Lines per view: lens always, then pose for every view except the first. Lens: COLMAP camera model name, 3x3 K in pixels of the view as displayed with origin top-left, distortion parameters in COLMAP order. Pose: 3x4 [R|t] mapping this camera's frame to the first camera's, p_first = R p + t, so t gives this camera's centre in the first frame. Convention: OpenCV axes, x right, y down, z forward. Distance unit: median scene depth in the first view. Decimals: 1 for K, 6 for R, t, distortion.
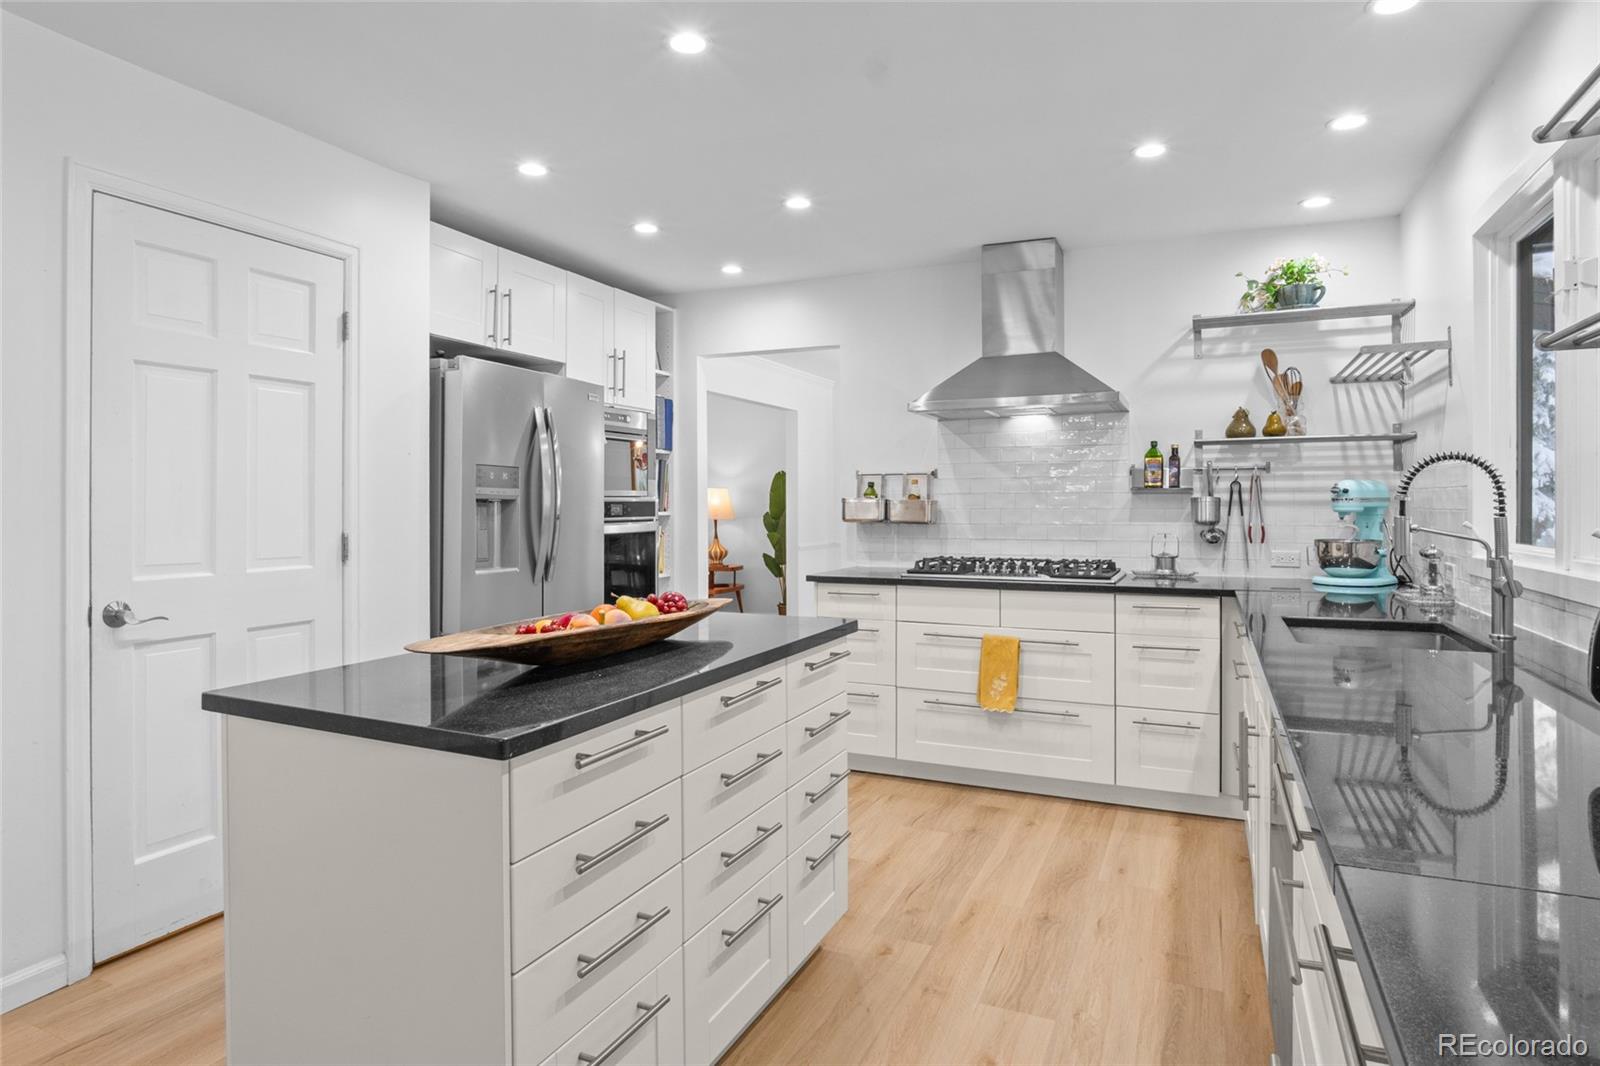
lens RADIAL K [[875.8, 0, 798.0], [0, 875.8, 499.3], [0, 0, 1]] dist [-0.024085, -0.000638]
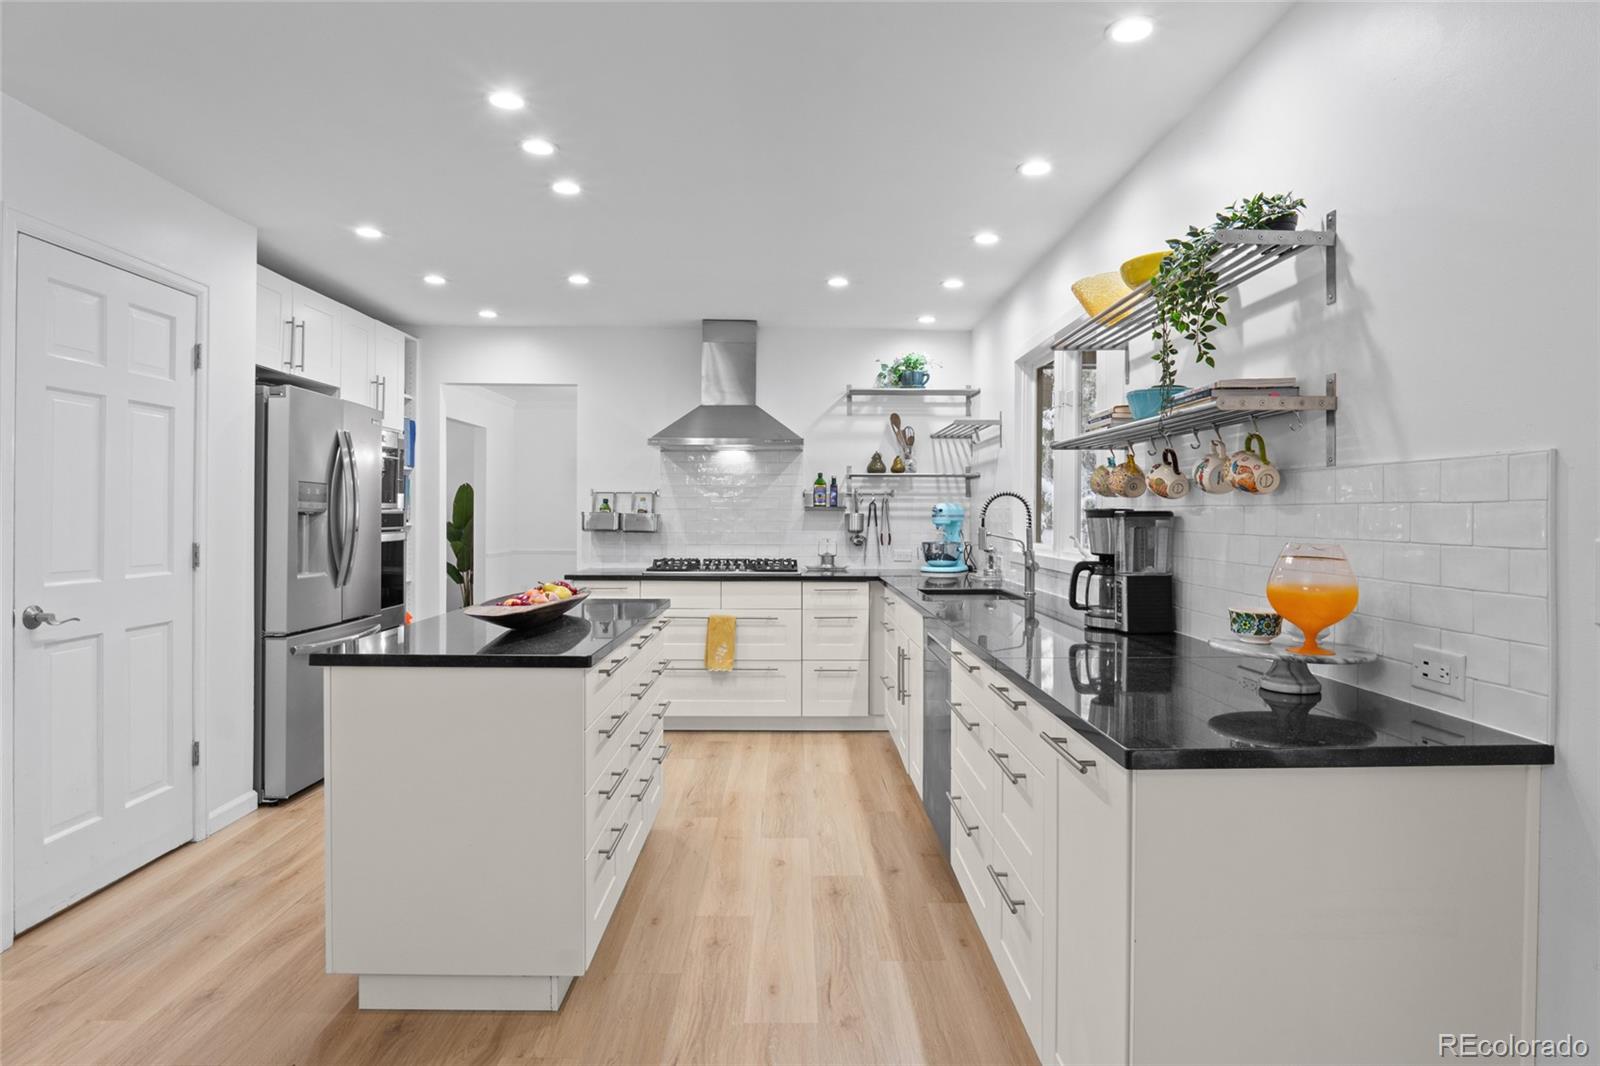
lens RADIAL K [[875.8, 0, 799.1], [0, 875.8, 505.3], [0, 0, 1]] dist [-0.024085, -0.000638]
pose [[0.901624, 0.009840, 0.432410, -0.242639], [-0.008260, 0.999951, -0.005531, -0.007265], [-0.432443, 0.001415, 0.901660, -0.263670]]
